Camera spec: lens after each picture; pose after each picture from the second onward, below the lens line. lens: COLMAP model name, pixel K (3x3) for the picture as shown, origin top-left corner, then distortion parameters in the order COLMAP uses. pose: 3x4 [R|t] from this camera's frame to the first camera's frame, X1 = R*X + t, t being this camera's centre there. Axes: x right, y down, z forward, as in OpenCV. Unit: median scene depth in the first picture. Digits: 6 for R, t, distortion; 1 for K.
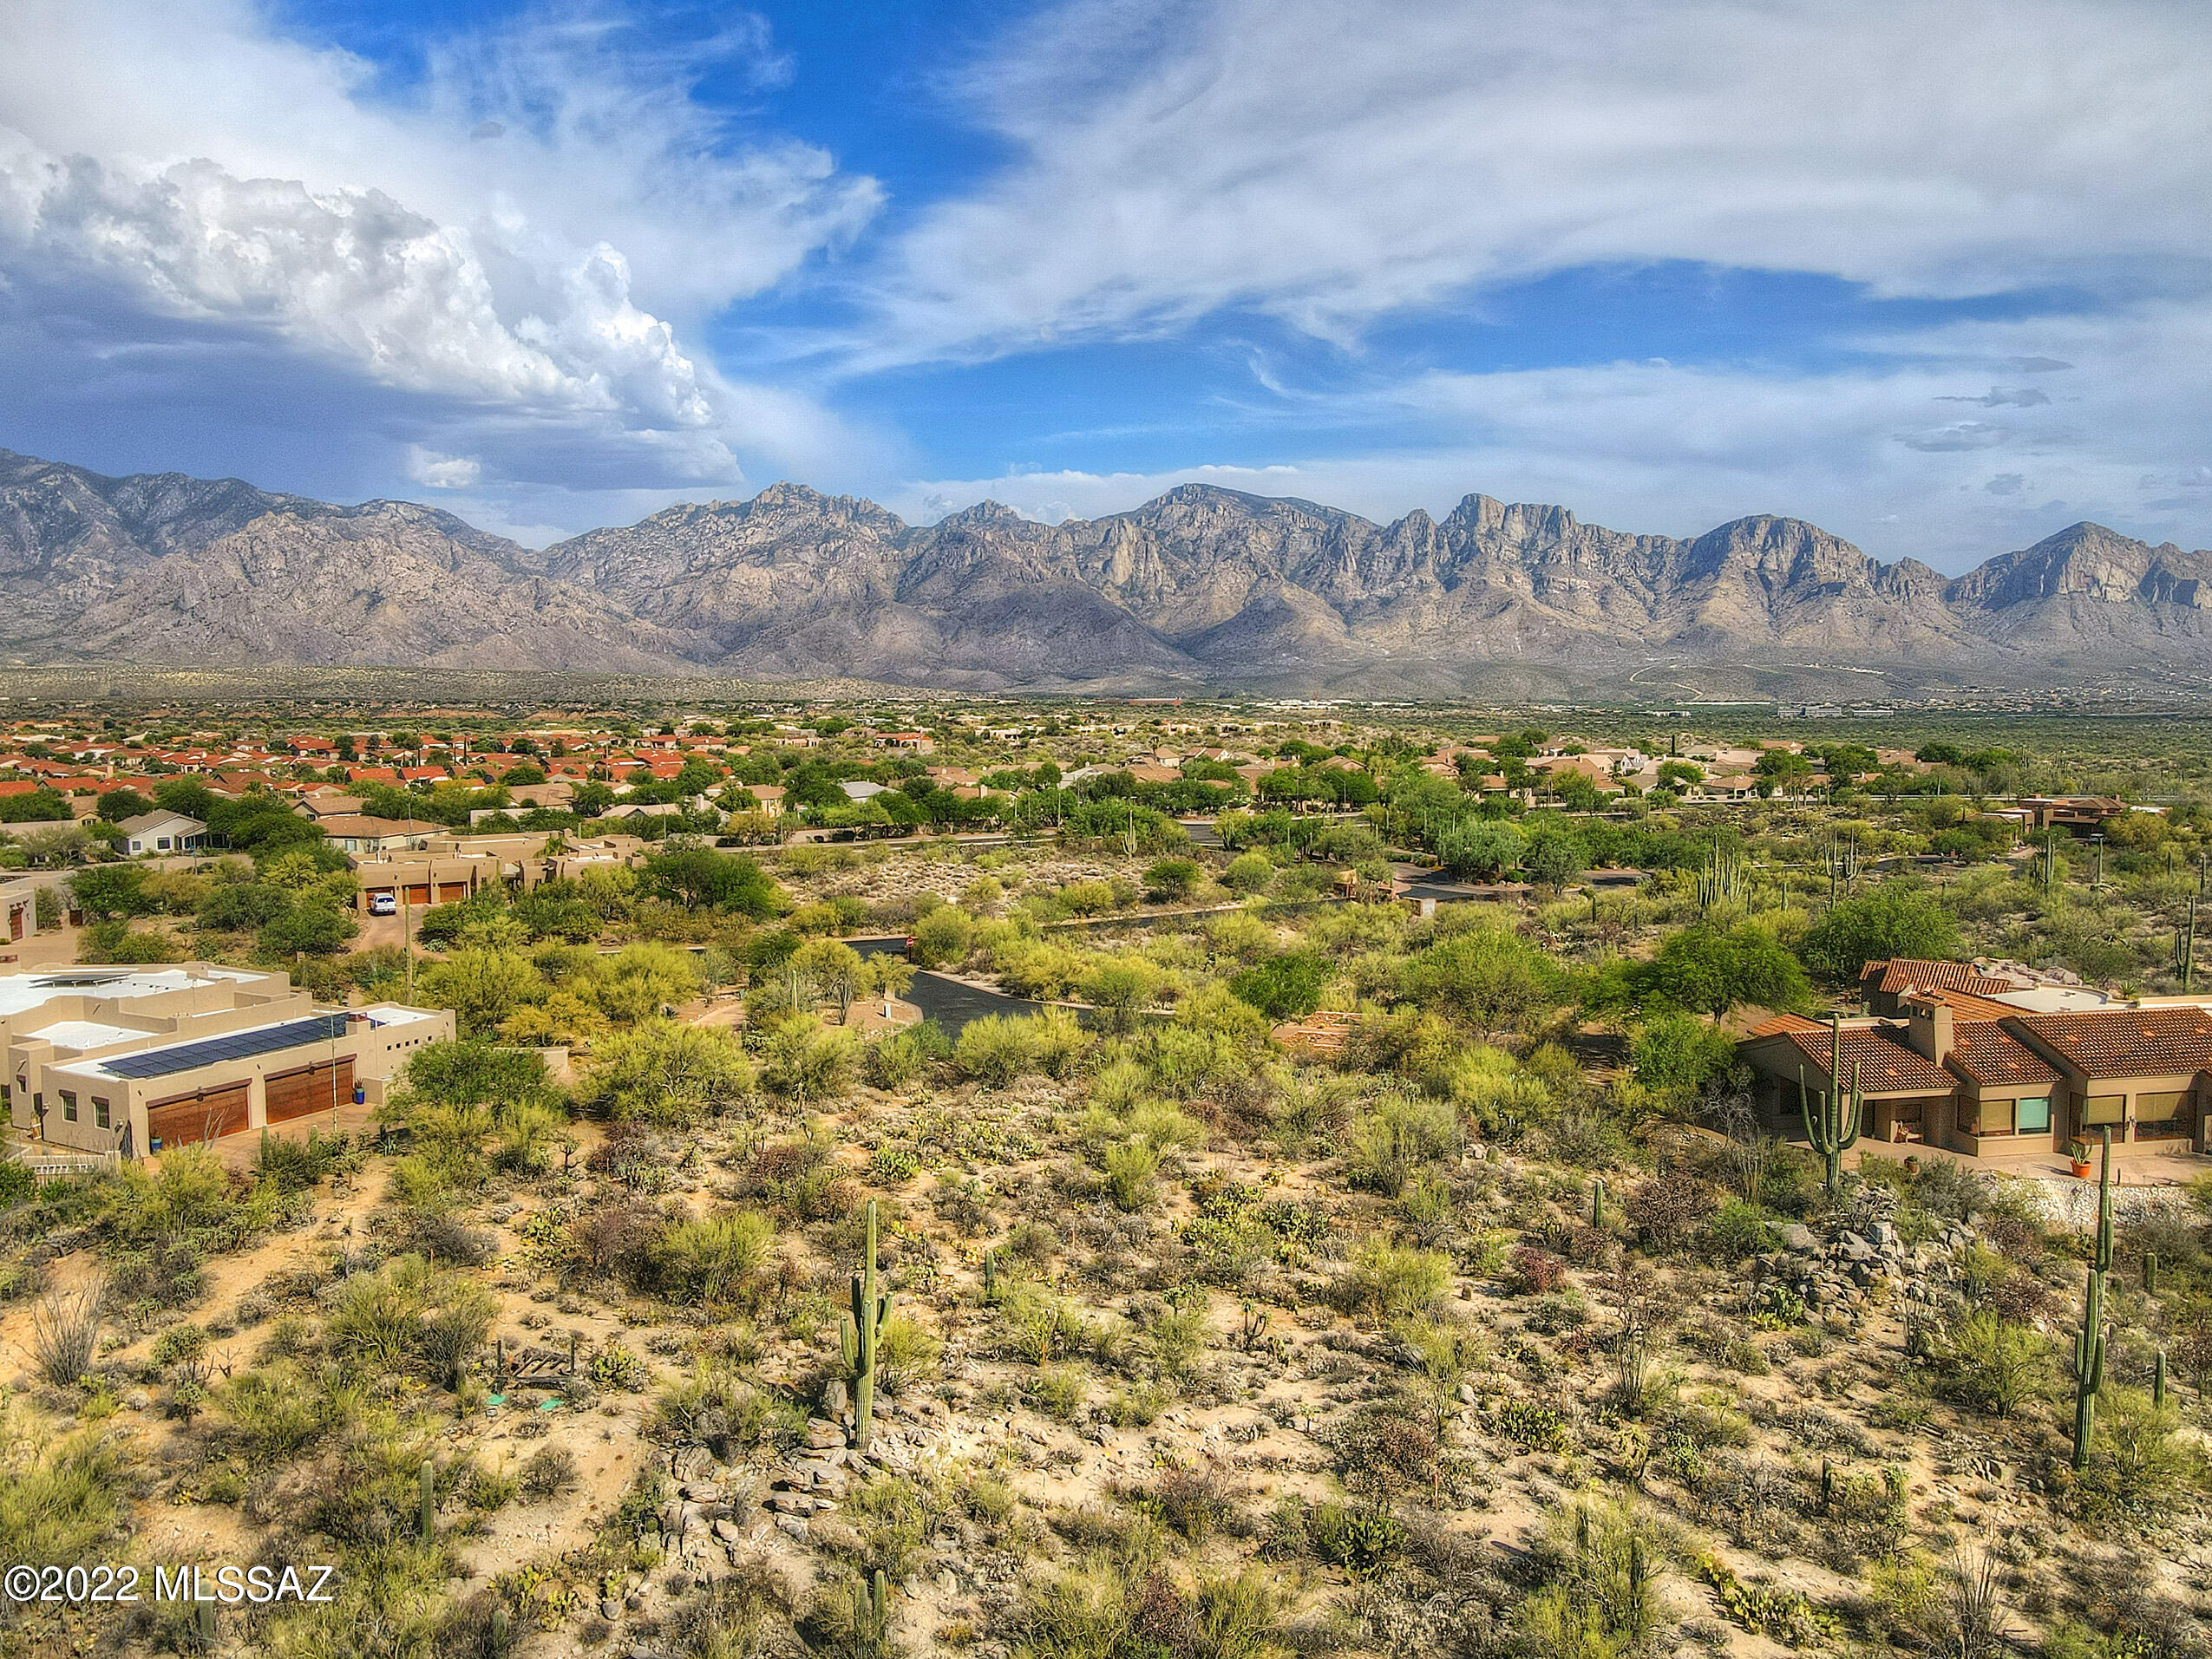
lens RADIAL K [[1655.6, 0, 1111.2], [0, 1655.6, 717.6], [0, 0, 1]] dist [0.007245, 0.009784]
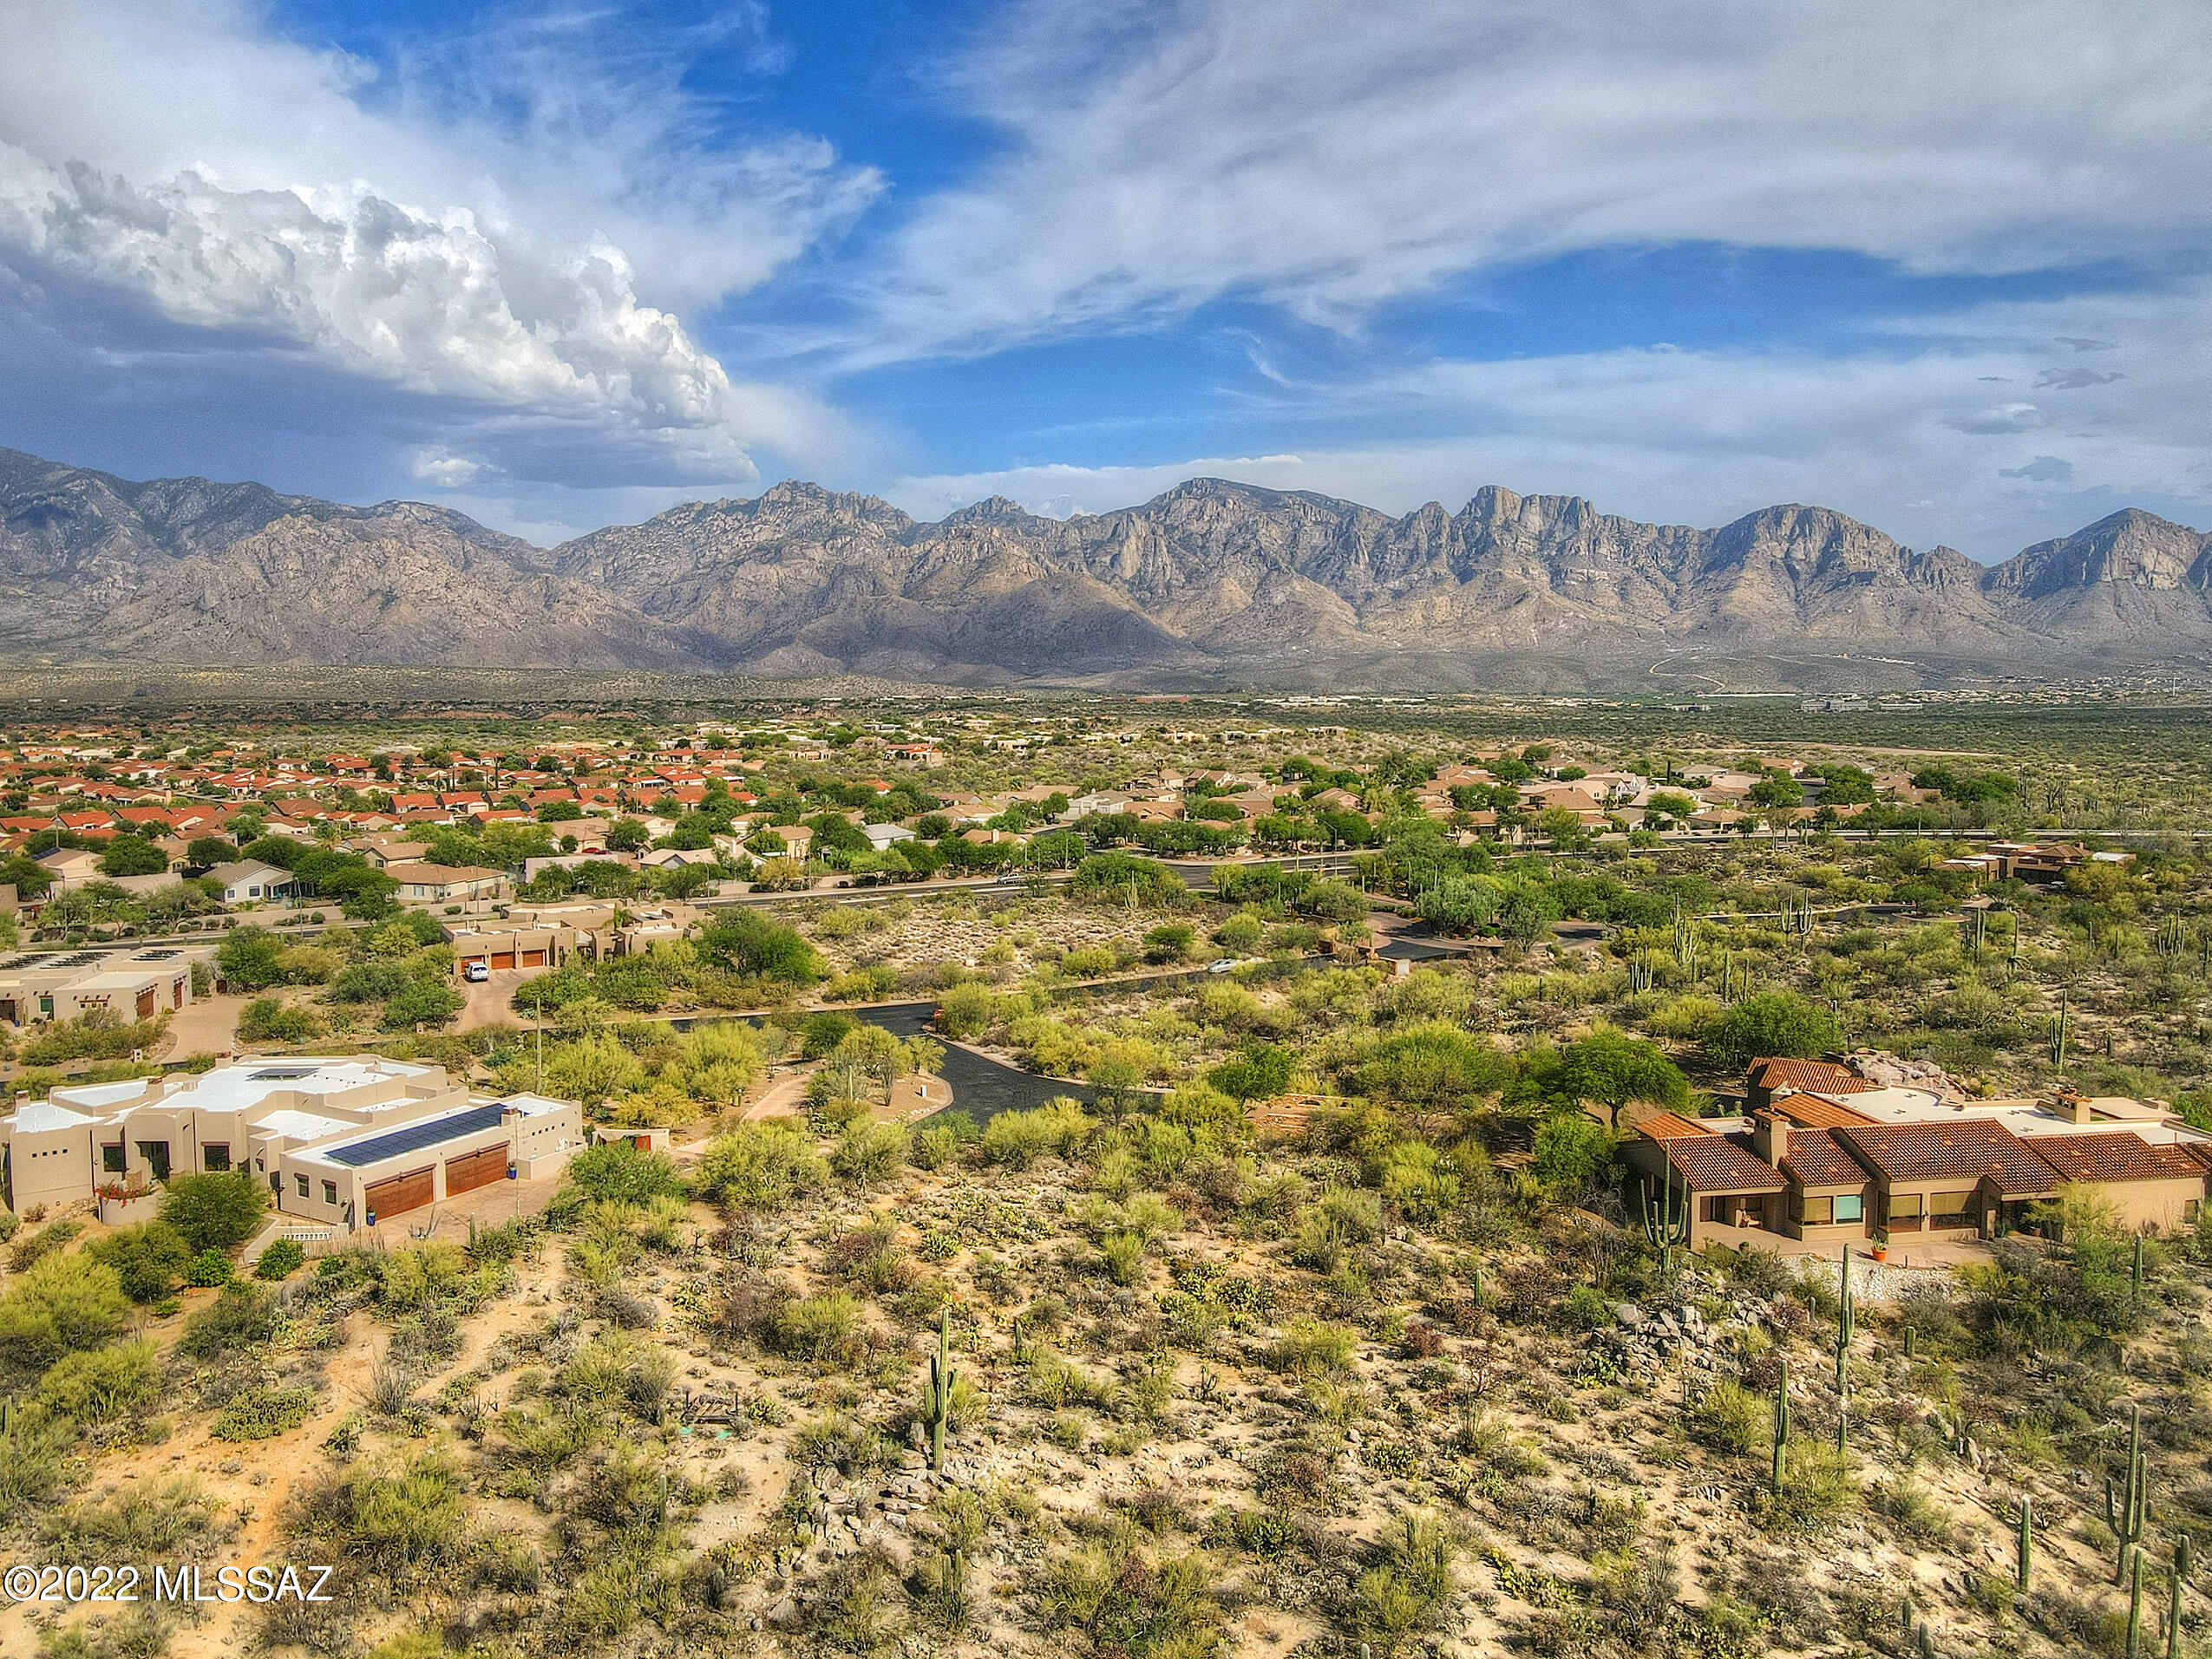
lens RADIAL K [[1690.3, 0, 1068.5], [0, 1690.3, 770.3], [0, 0, 1]] dist [0.009738, 0.009200]
pose [[0.999550, 0.004159, -0.029716, 0.005967], [-0.002927, 0.999139, 0.041374, -0.140488], [0.029863, -0.041268, 0.998702, -0.275386]]
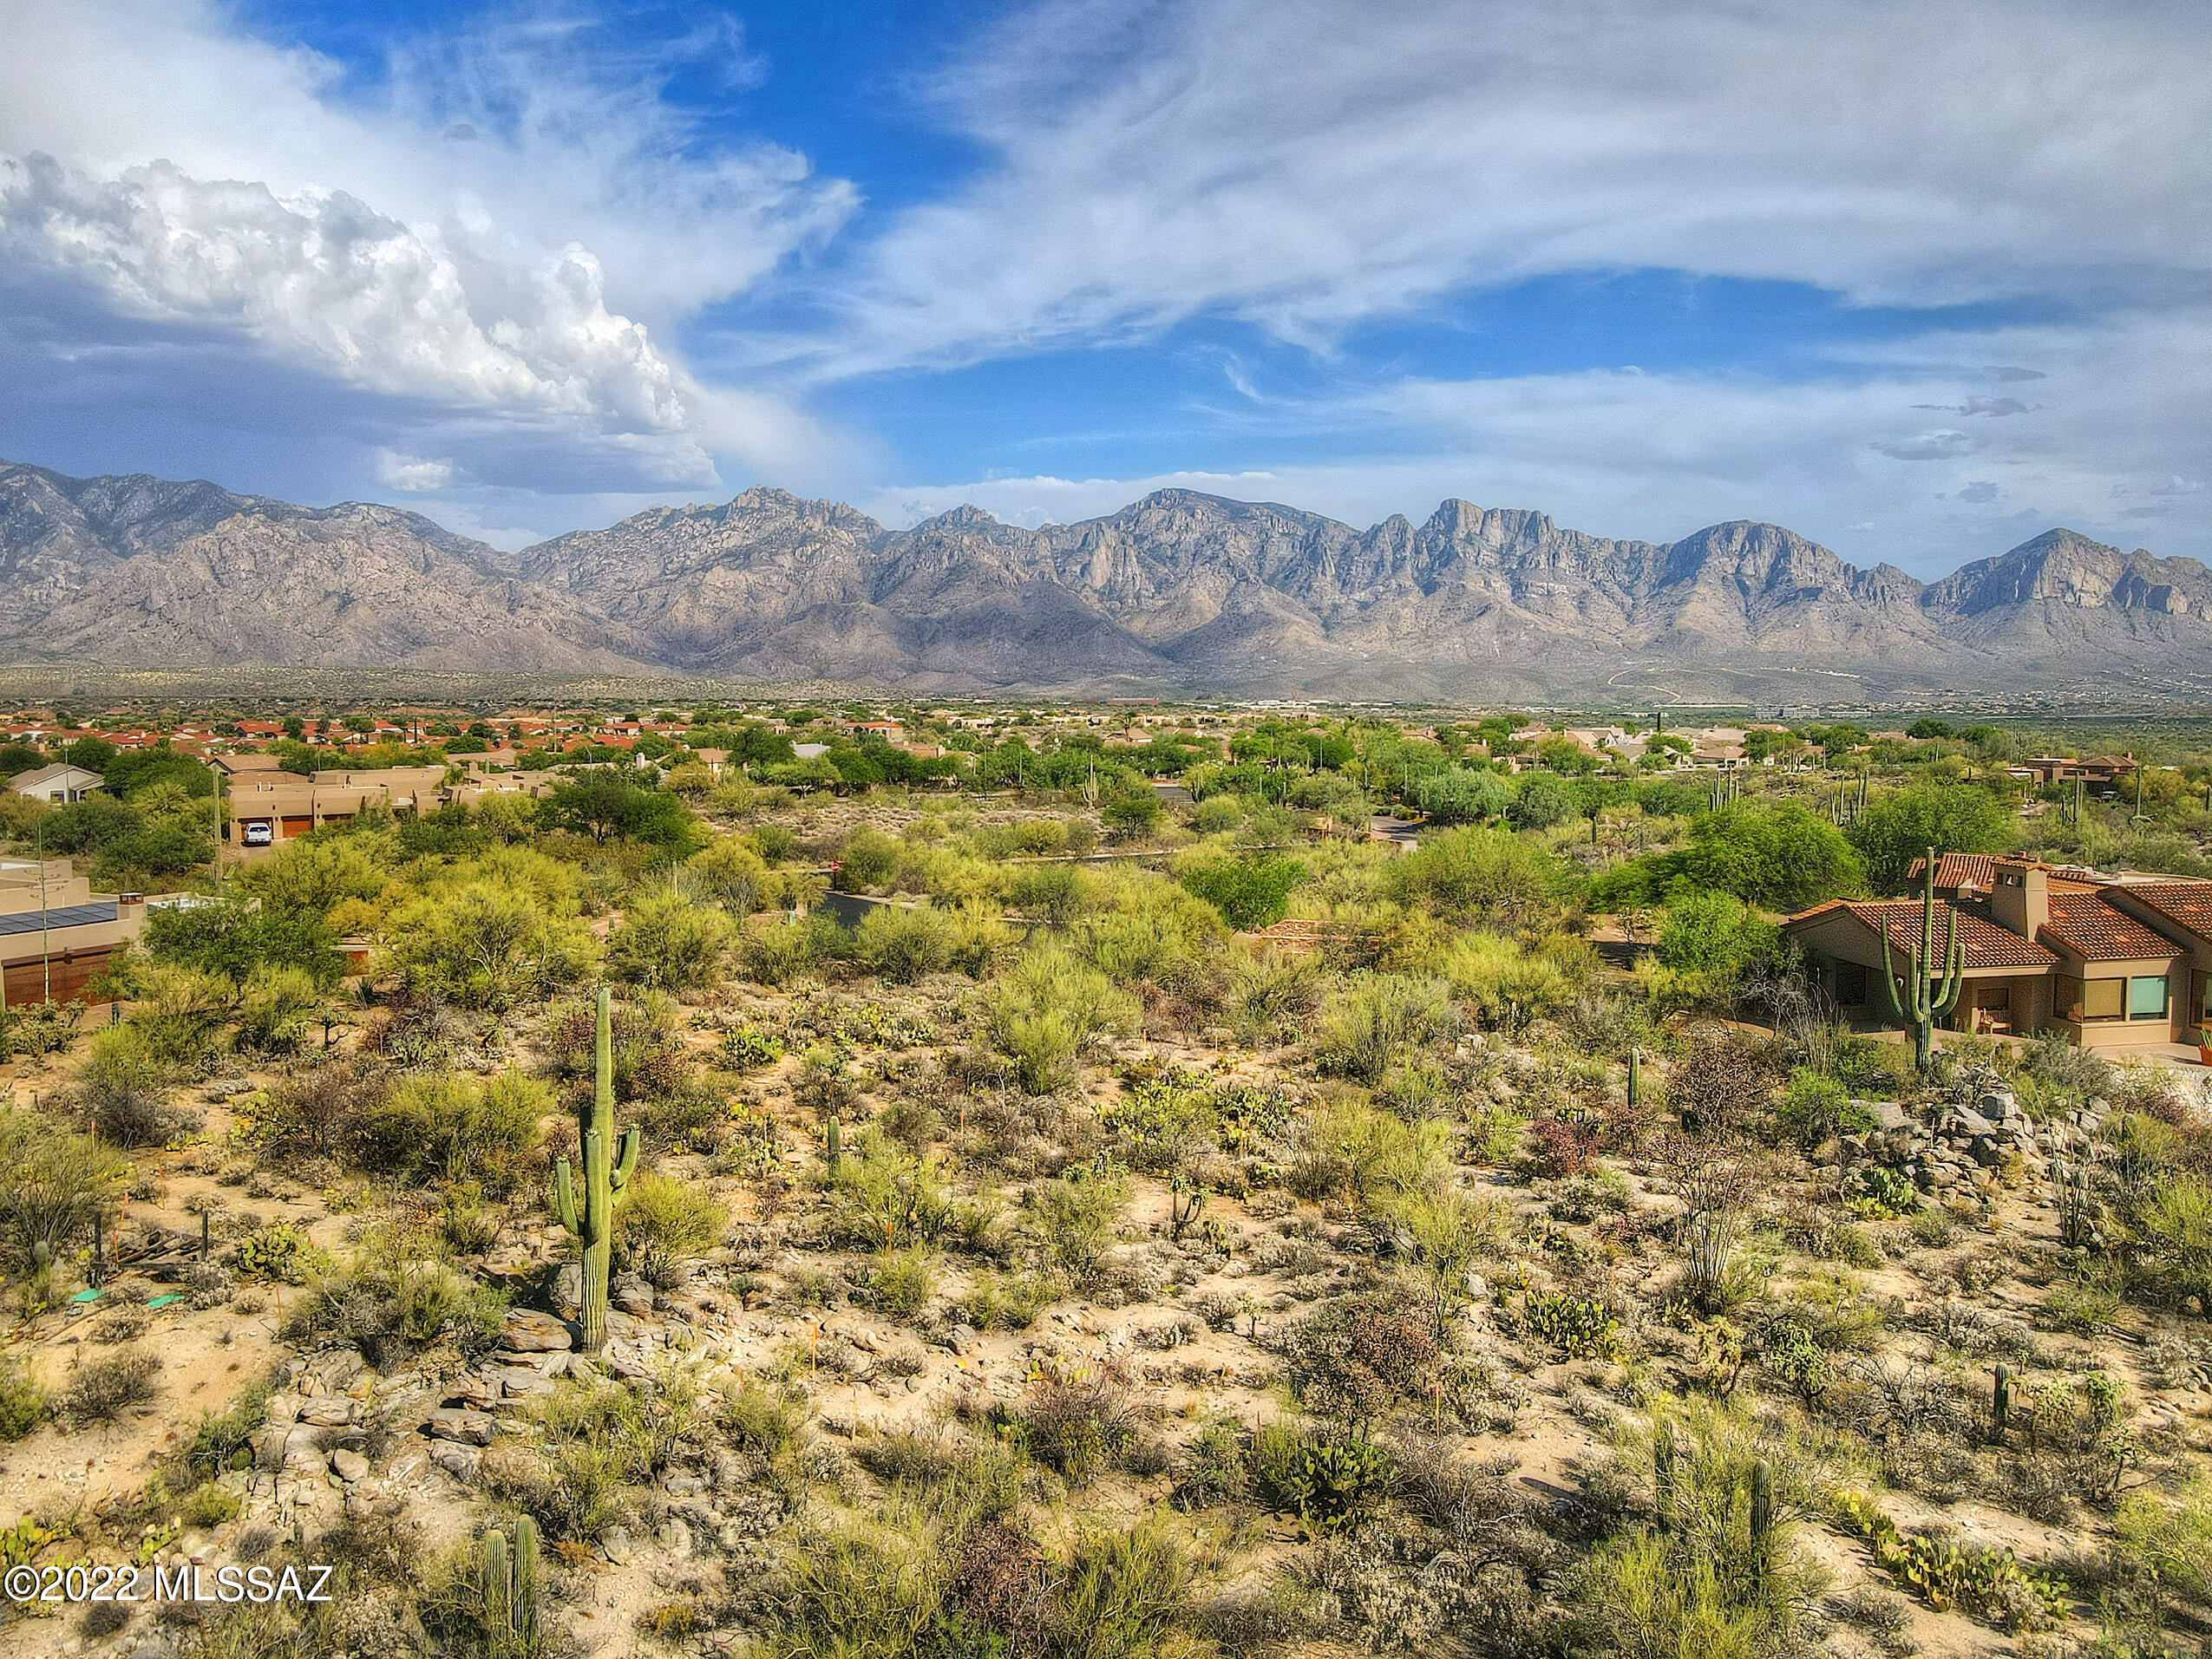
lens RADIAL K [[1636.8, 0, 1097.5], [0, 1636.8, 766.8], [0, 0, 1]] dist [0.006323, 0.011408]
pose [[0.999987, -0.004453, 0.002595, 0.031269], [0.004397, 0.999766, 0.021162, 0.104798], [-0.002688, -0.021150, 0.999773, 0.186065]]
